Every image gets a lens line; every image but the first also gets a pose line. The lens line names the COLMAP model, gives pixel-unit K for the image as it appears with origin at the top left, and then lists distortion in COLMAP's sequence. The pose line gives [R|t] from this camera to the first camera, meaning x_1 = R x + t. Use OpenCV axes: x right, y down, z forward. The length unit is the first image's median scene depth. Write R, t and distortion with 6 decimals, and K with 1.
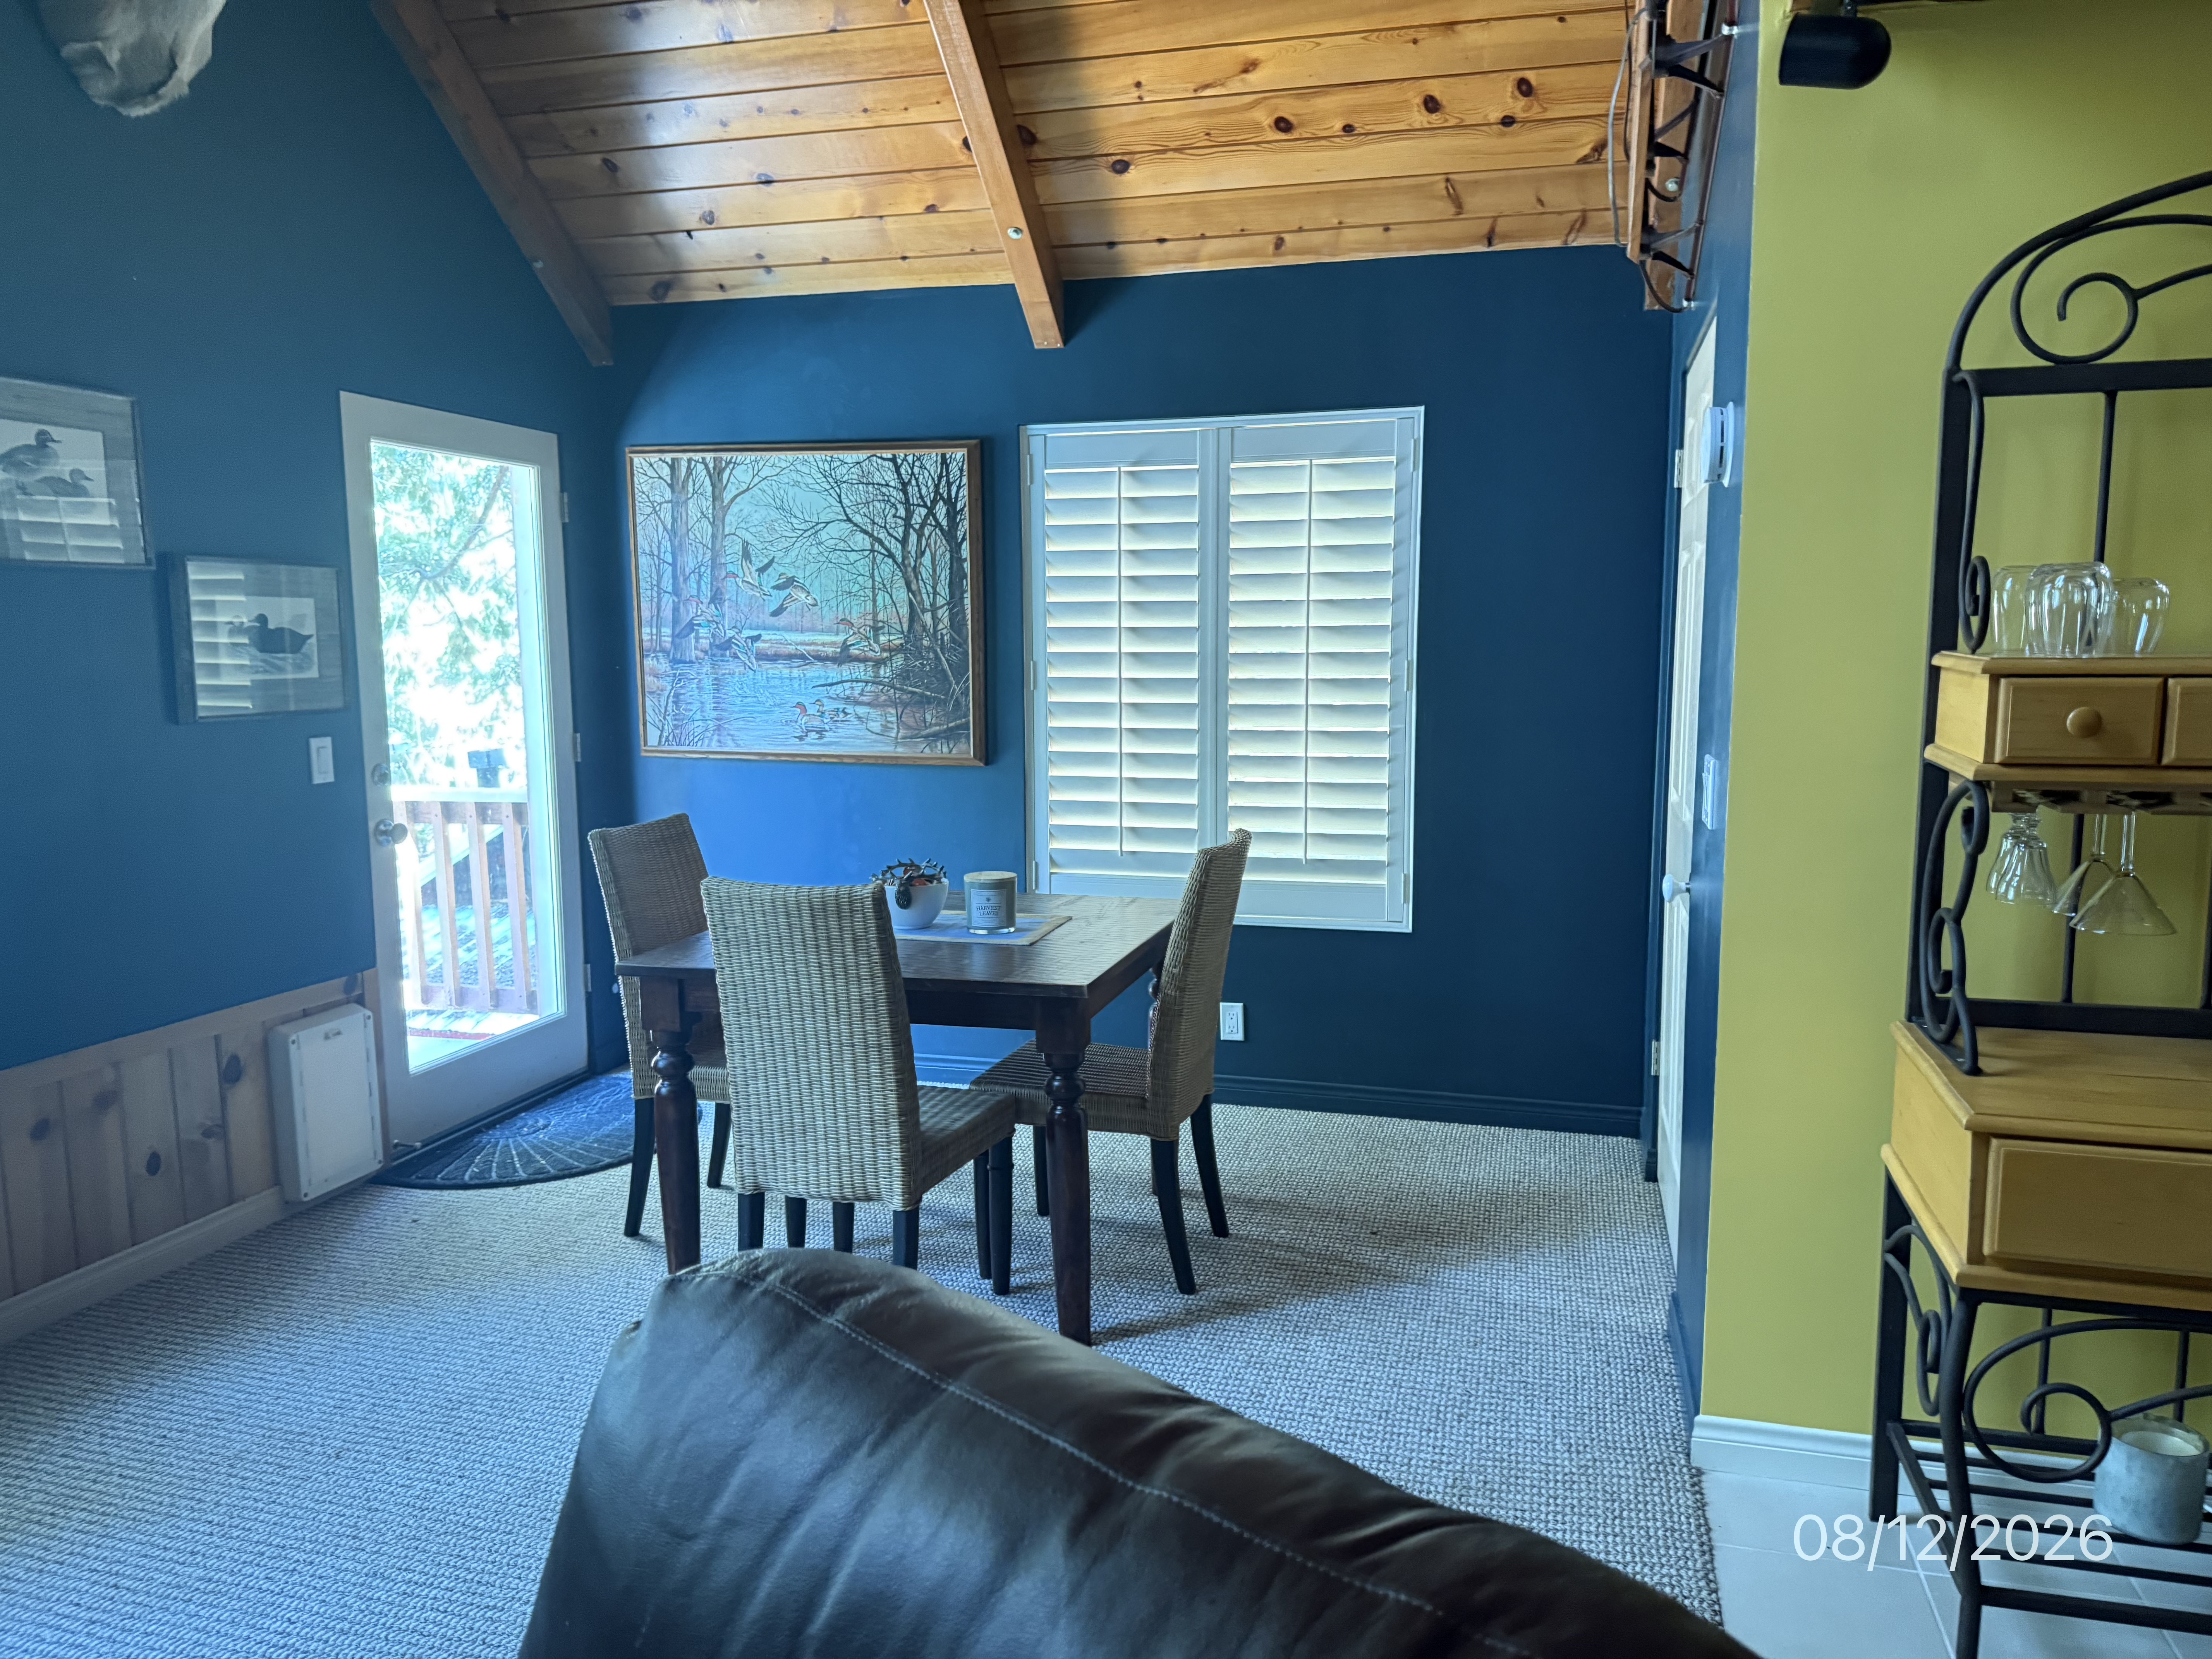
lens RADIAL K [[1563.9, 0, 1131.8], [0, 1563.9, 869.2], [0, 0, 1]] dist [0.026754, -0.031754]
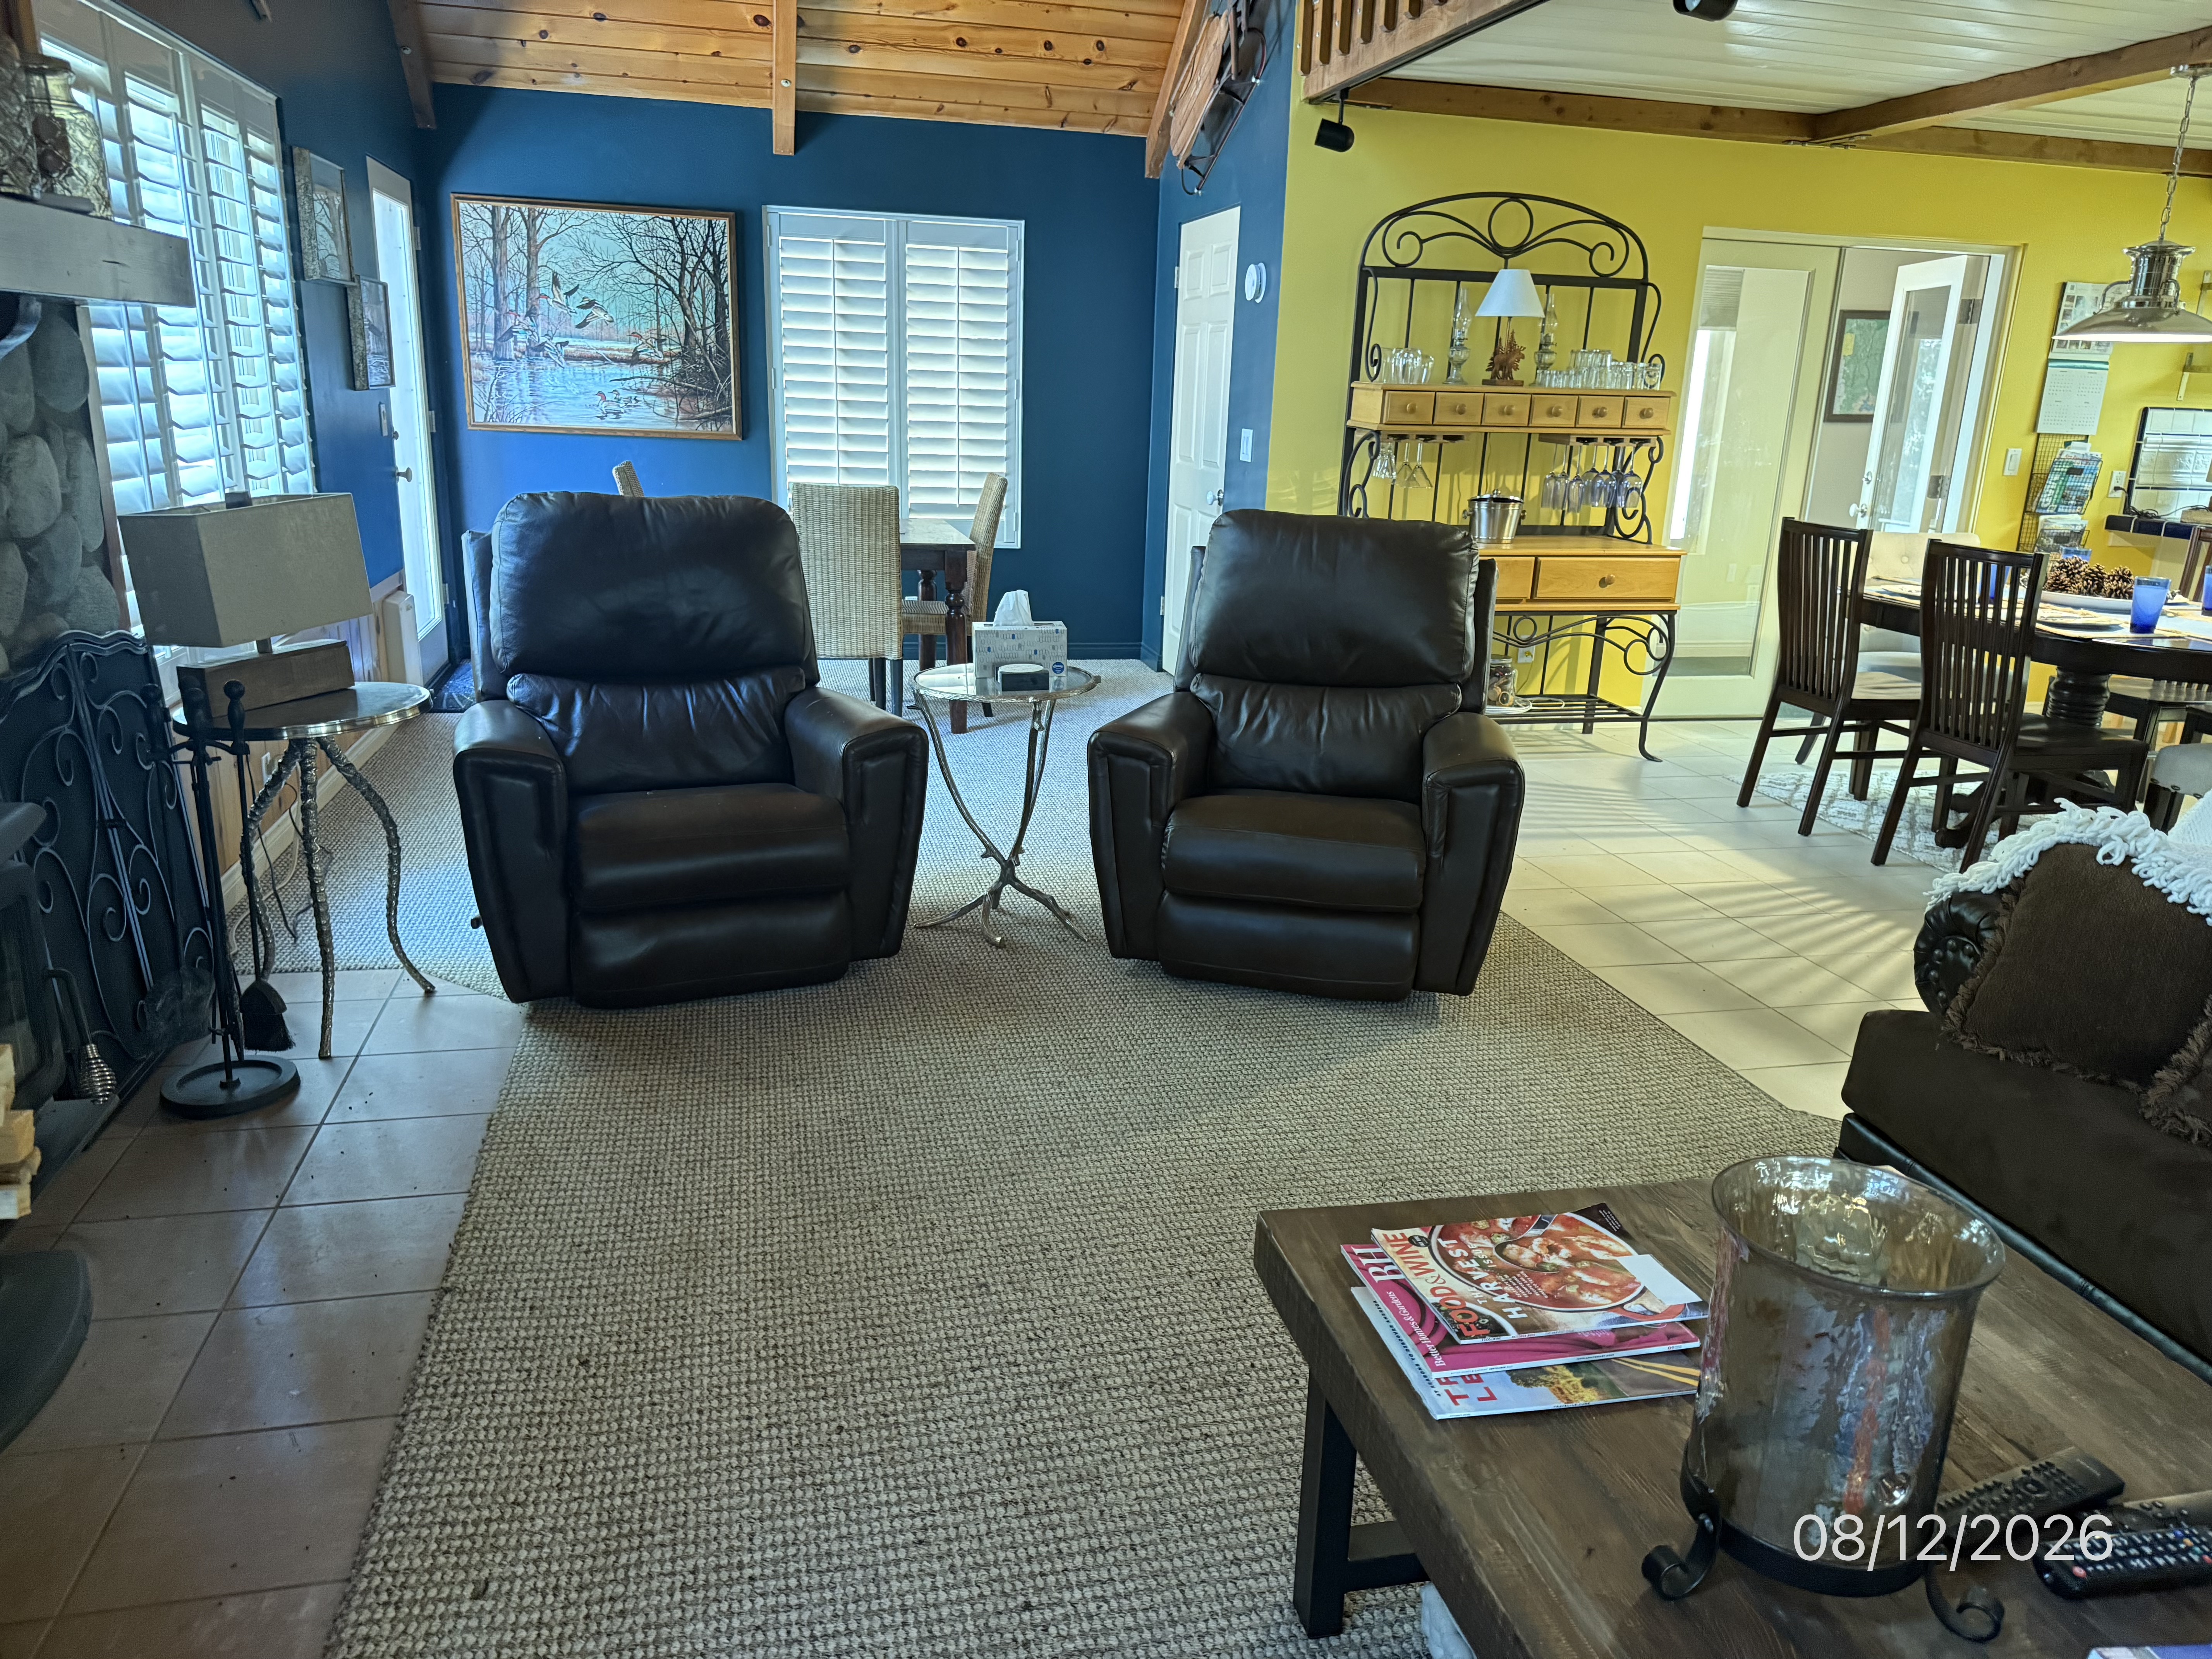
lens RADIAL K [[1563.9, 0, 1104.6], [0, 1563.9, 841.6], [0, 0, 1]] dist [0.026754, -0.031754]
pose [[0.888440, -0.096610, 0.448711, -0.599621], [0.028696, 0.987377, 0.155769, 0.109877], [-0.458096, -0.125515, 0.879997, -0.647323]]
